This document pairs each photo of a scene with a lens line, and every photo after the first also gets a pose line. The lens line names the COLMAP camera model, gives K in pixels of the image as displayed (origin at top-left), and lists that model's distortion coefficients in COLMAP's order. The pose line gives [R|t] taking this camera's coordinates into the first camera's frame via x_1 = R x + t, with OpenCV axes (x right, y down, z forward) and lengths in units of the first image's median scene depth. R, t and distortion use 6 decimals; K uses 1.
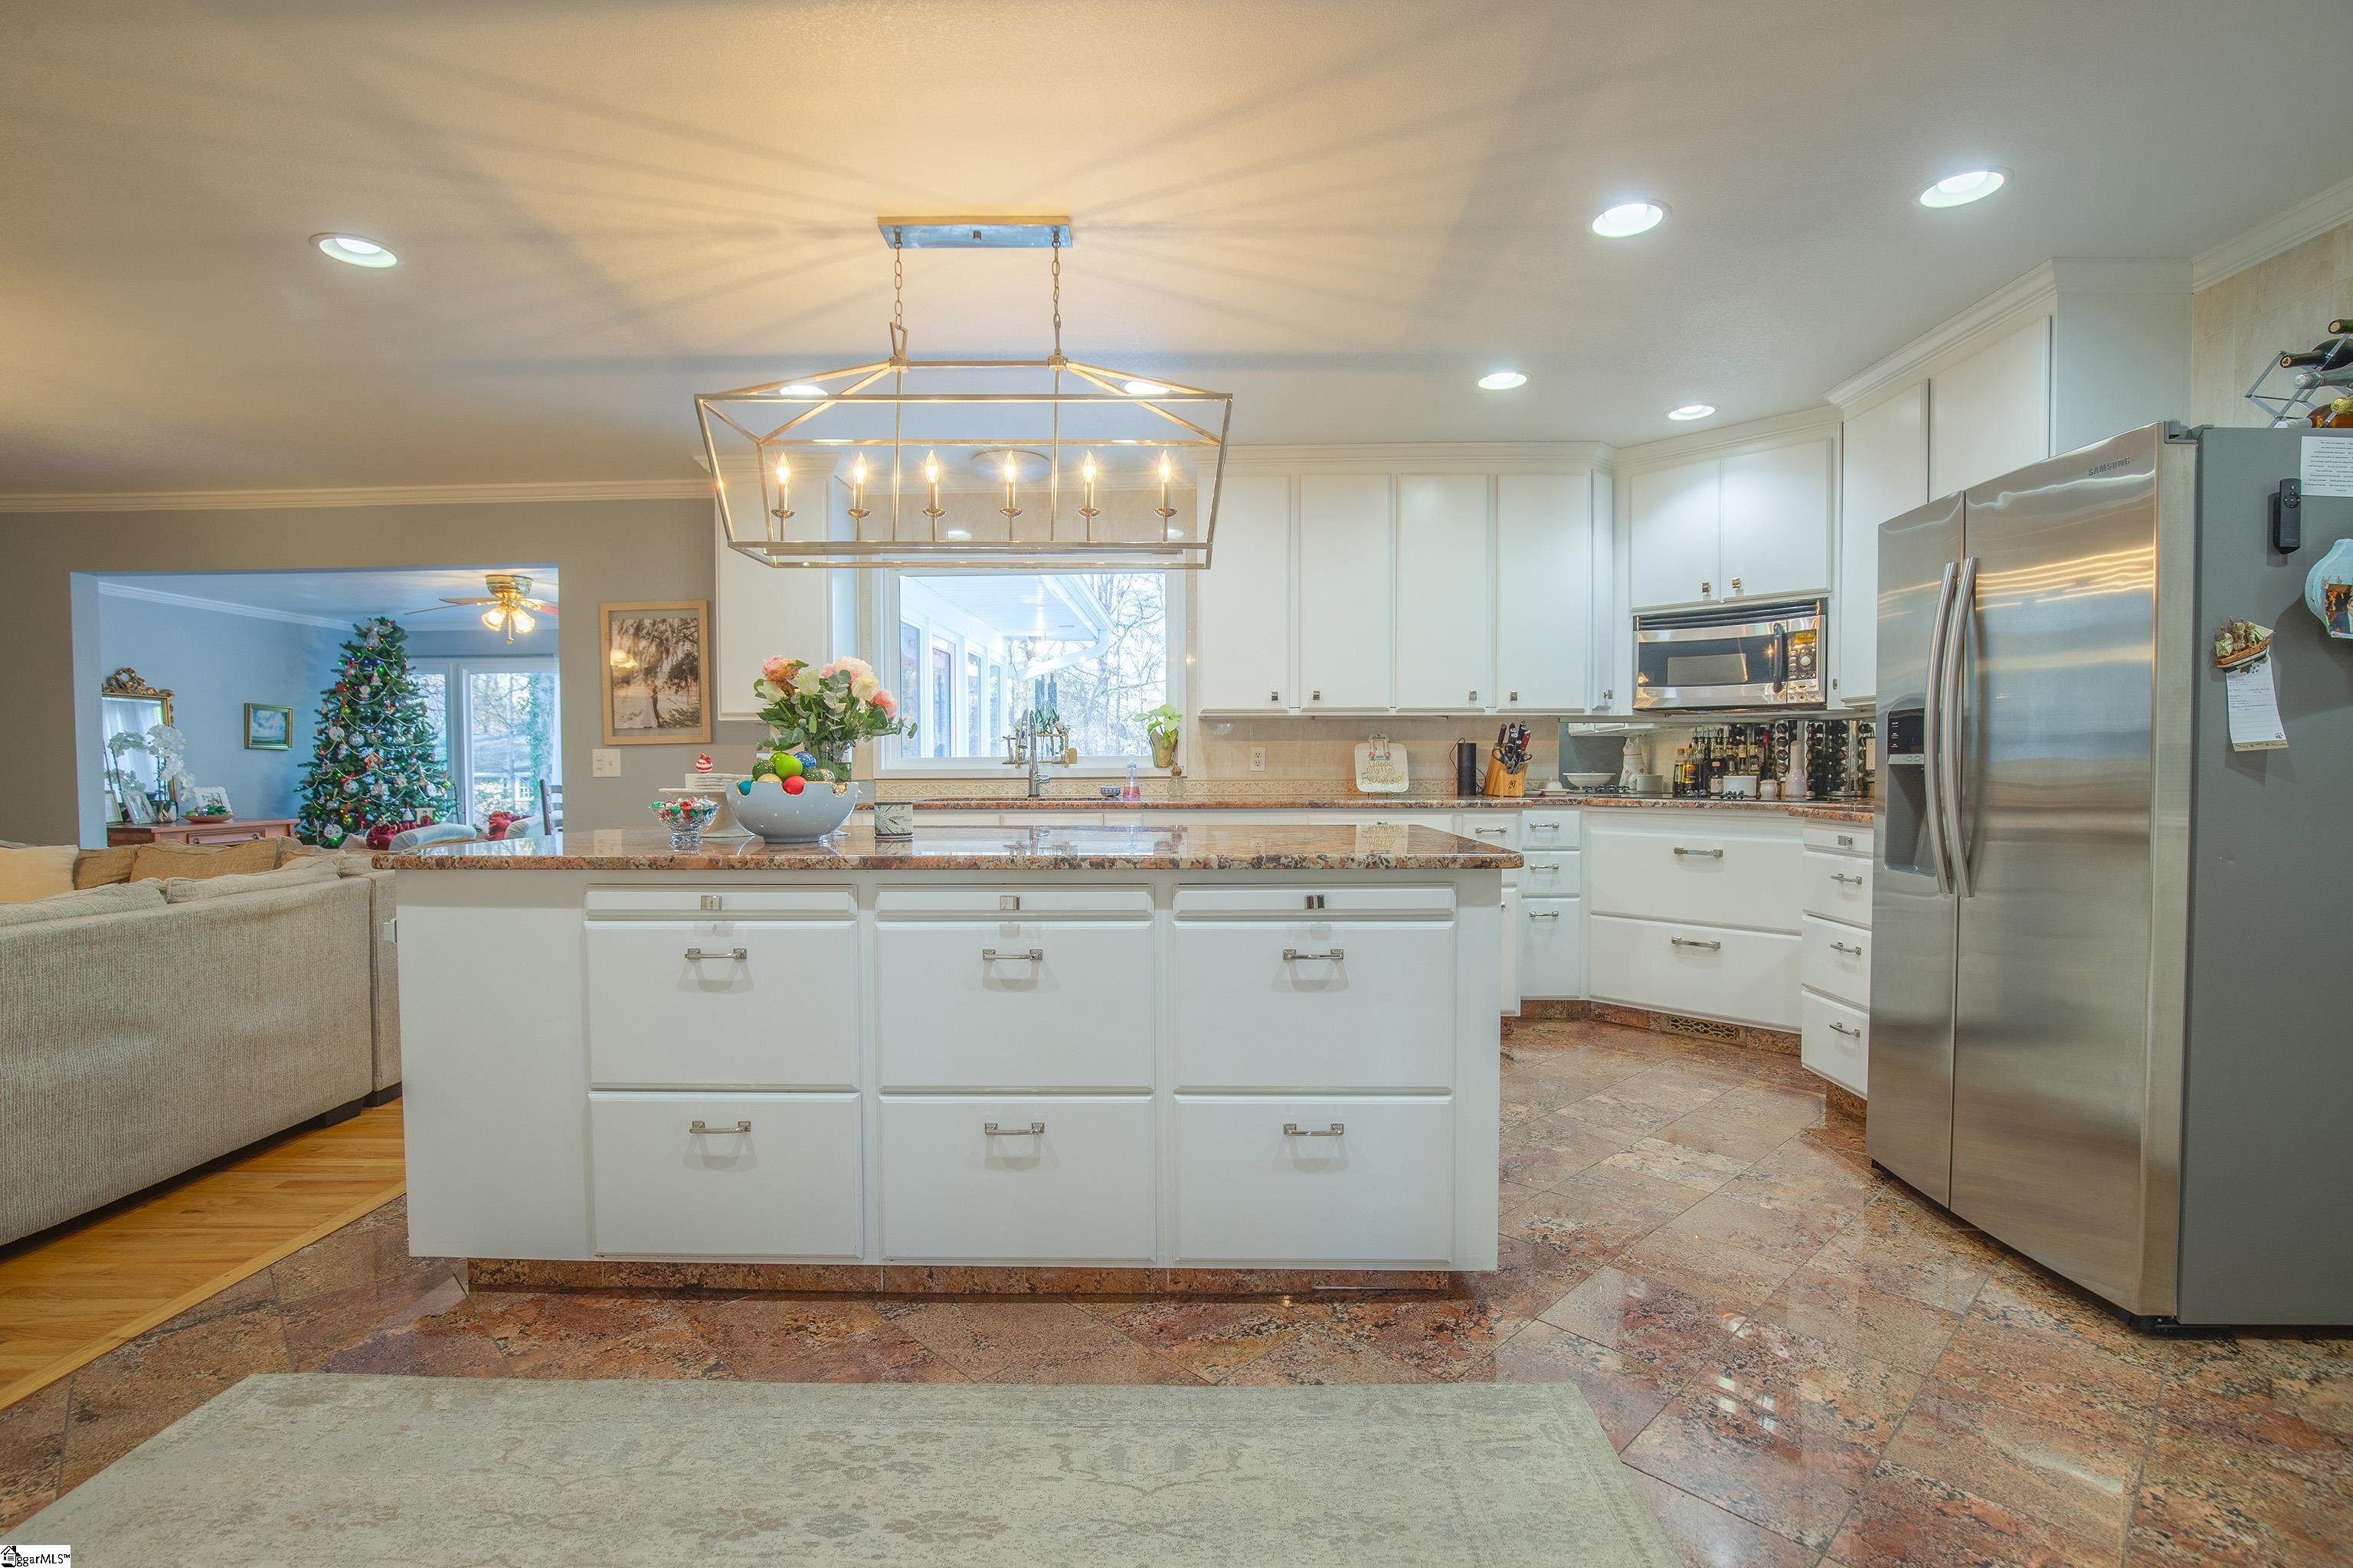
lens RADIAL K [[1112.9, 0, 1199.3], [0, 1112.9, 789.1], [0, 0, 1]] dist [-0.033700, 0.007689]
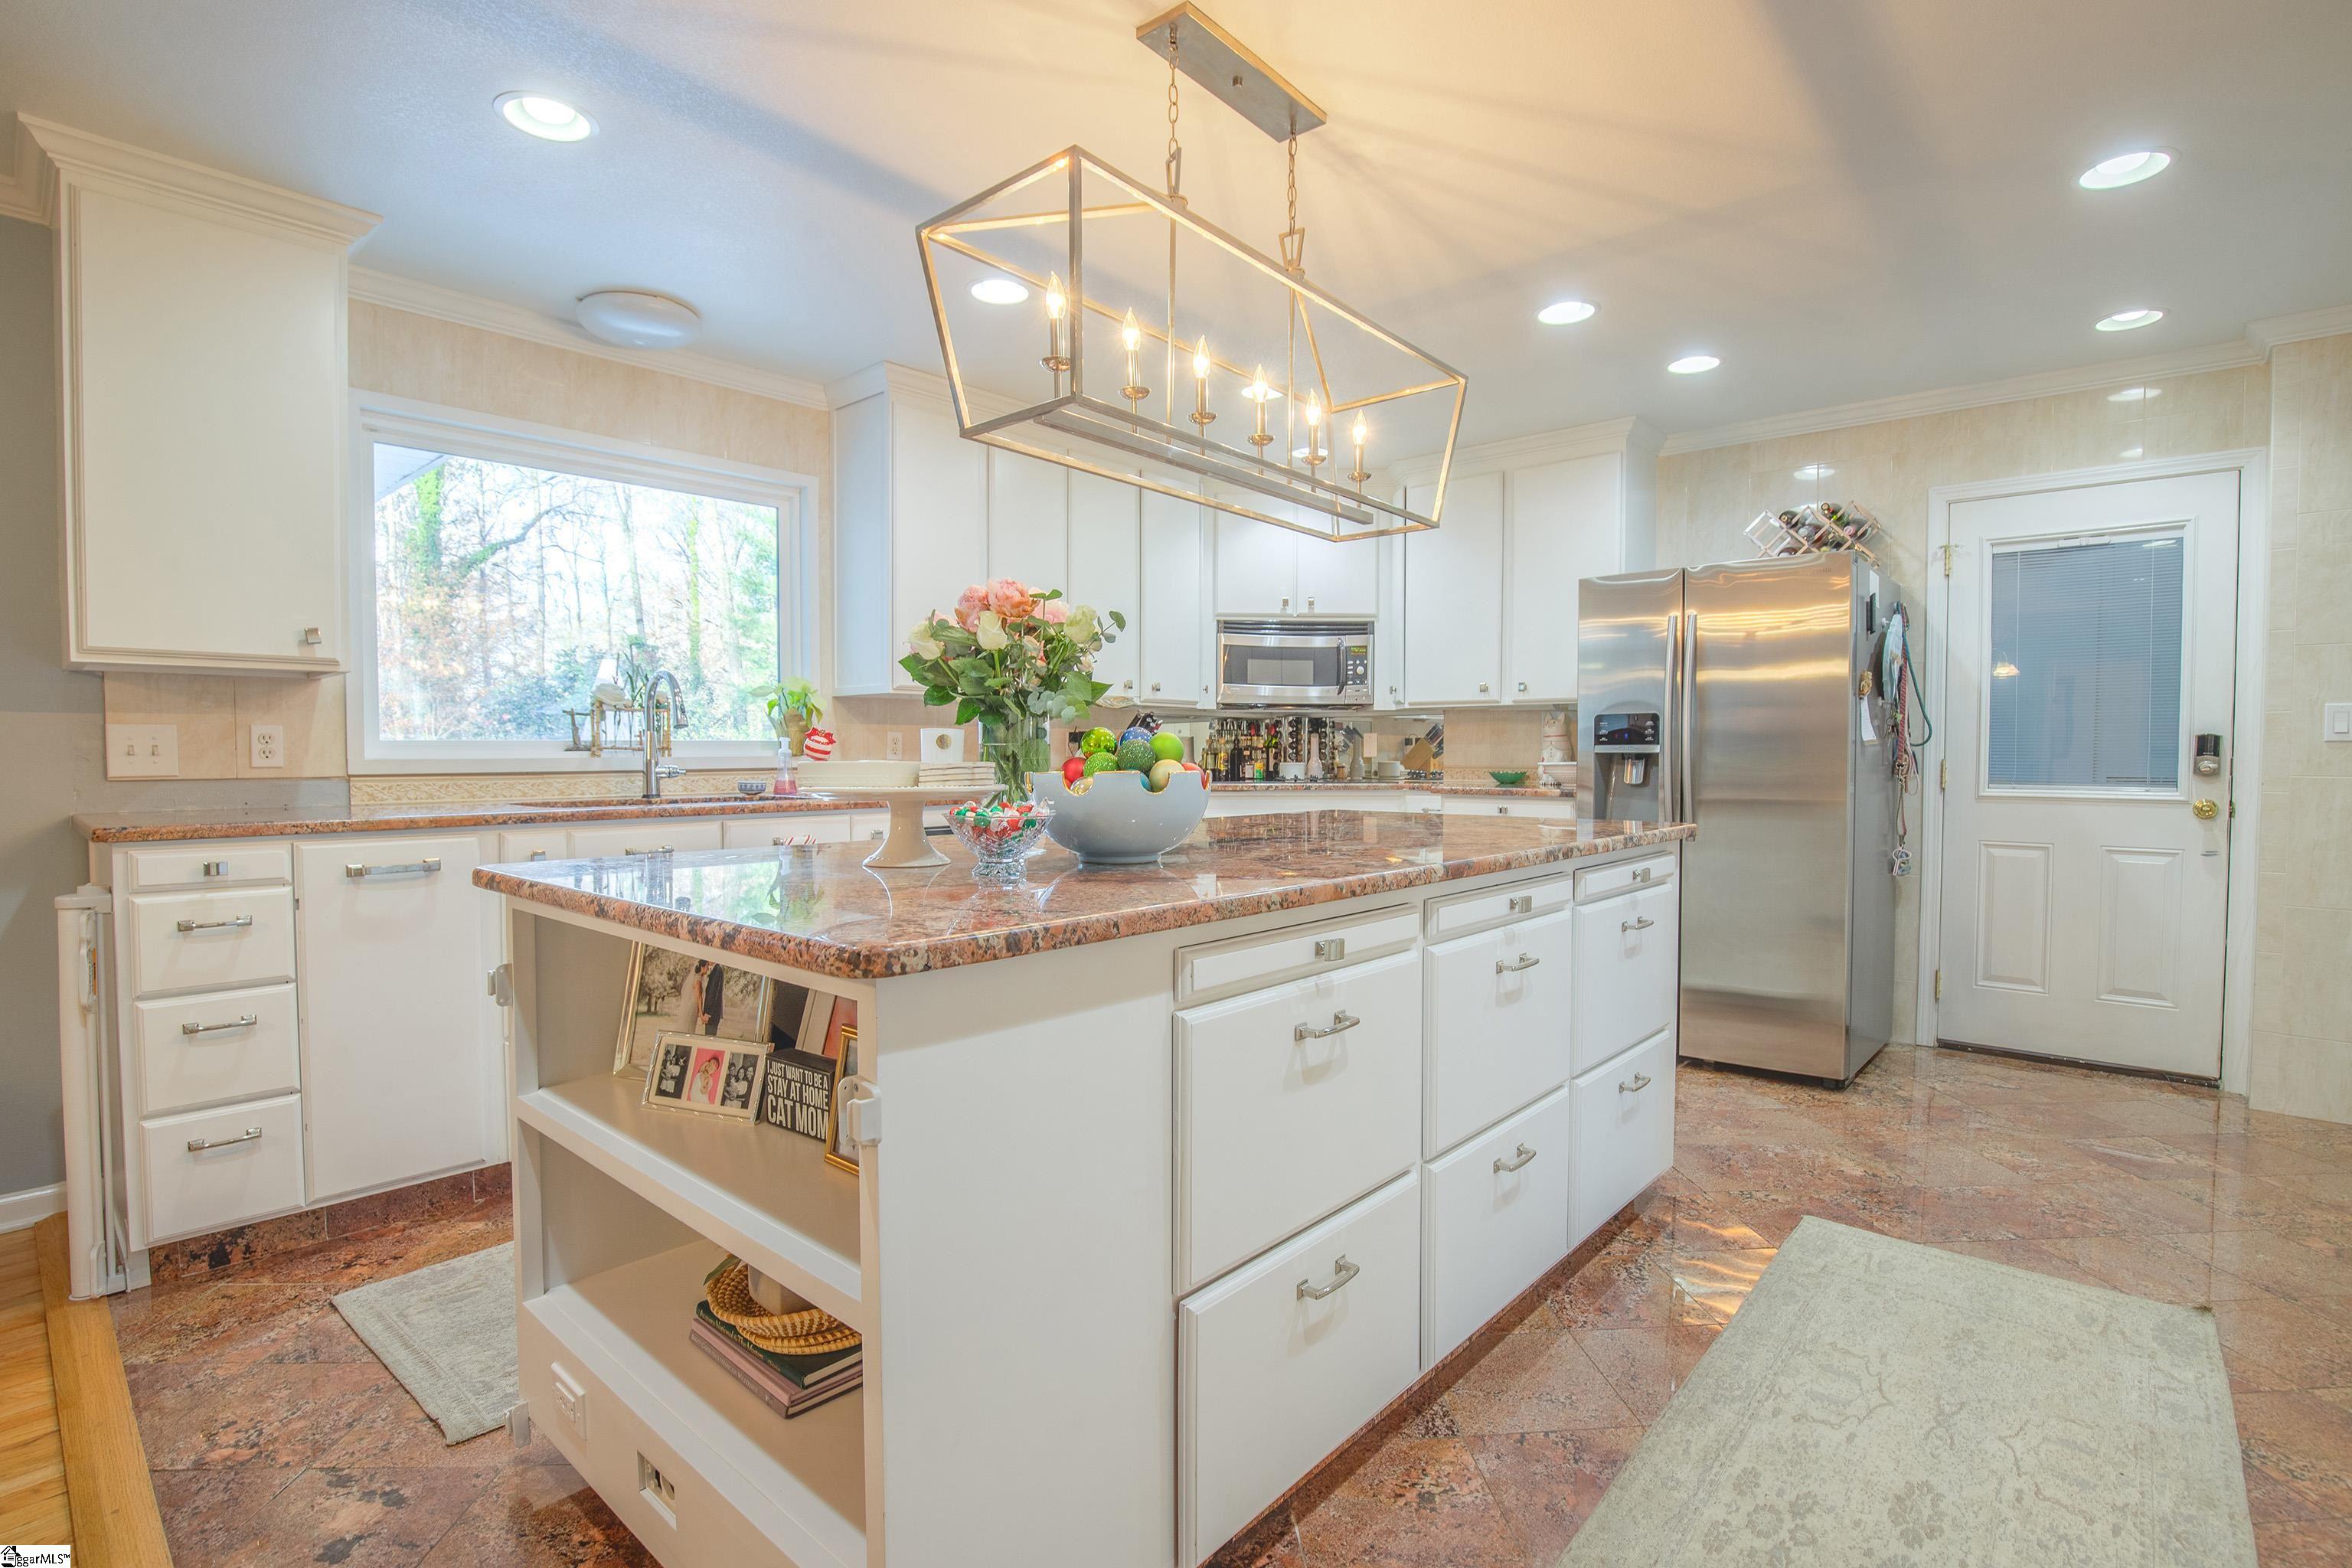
lens RADIAL K [[1112.3, 0, 1196.3], [0, 1112.3, 783.8], [0, 0, 1]] dist [-0.033700, 0.007689]
pose [[0.644942, -0.018054, 0.764018, -0.580998], [0.016626, 0.999816, 0.009591, -0.003412], [-0.764051, 0.006517, 0.645123, 0.359256]]
